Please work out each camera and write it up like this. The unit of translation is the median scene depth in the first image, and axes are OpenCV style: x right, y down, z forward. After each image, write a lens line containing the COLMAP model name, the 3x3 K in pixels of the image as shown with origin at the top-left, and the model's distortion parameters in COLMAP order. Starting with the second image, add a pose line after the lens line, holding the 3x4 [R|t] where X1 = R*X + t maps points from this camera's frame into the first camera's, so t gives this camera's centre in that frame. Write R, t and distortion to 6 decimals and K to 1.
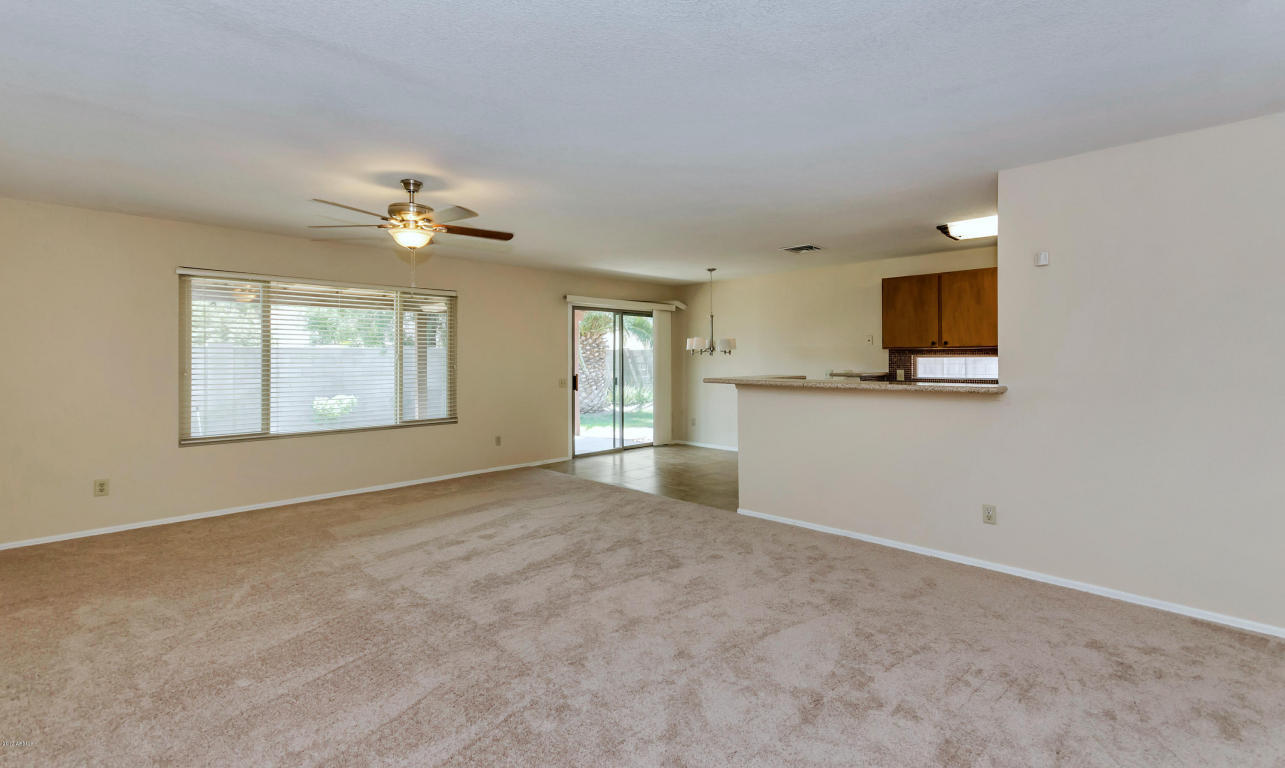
lens RADIAL K [[574.1, 0, 647.4], [0, 574.1, 356.5], [0, 0, 1]] dist [-0.000288, 0.000099]
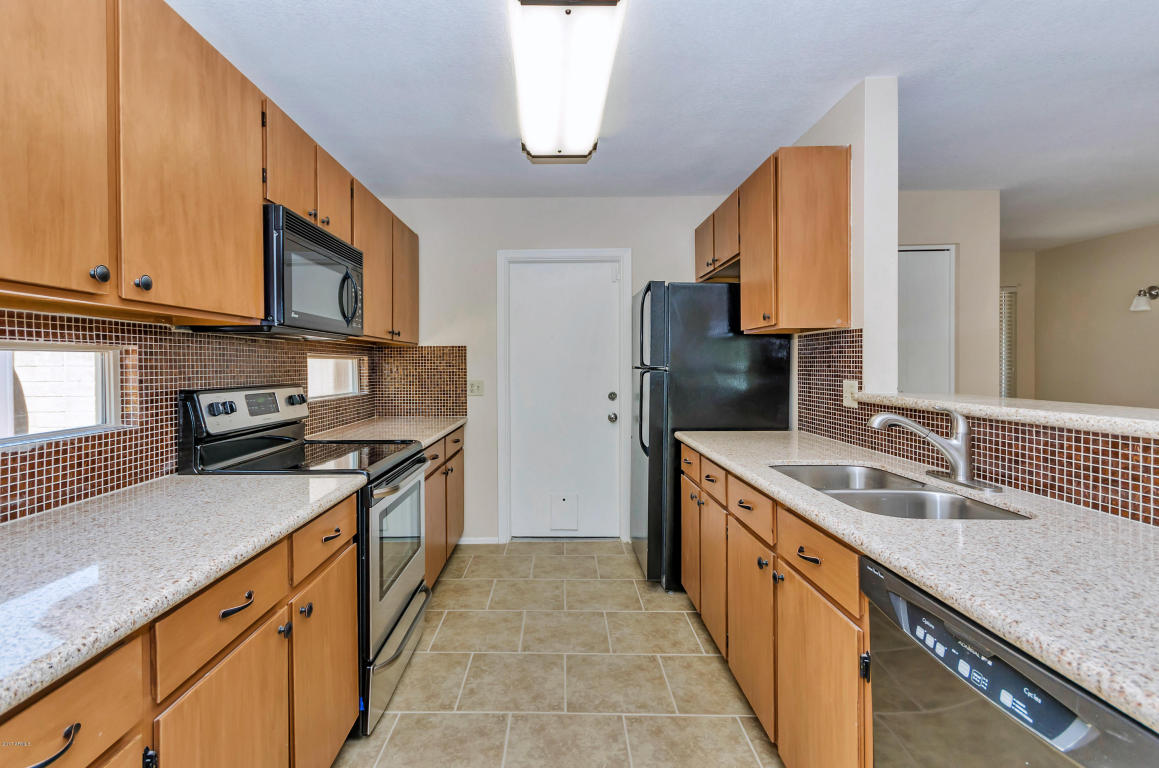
lens RADIAL K [[534.3, 0, 541.6], [0, 534.3, 367.7], [0, 0, 1]] dist [-0.000188, -0.000181]
pose [[-0.686219, 0.006418, 0.727367, 0.236989], [0.008825, 0.999961, -0.000498, 0.009855], [-0.727342, 0.006077, -0.686248, 0.937704]]
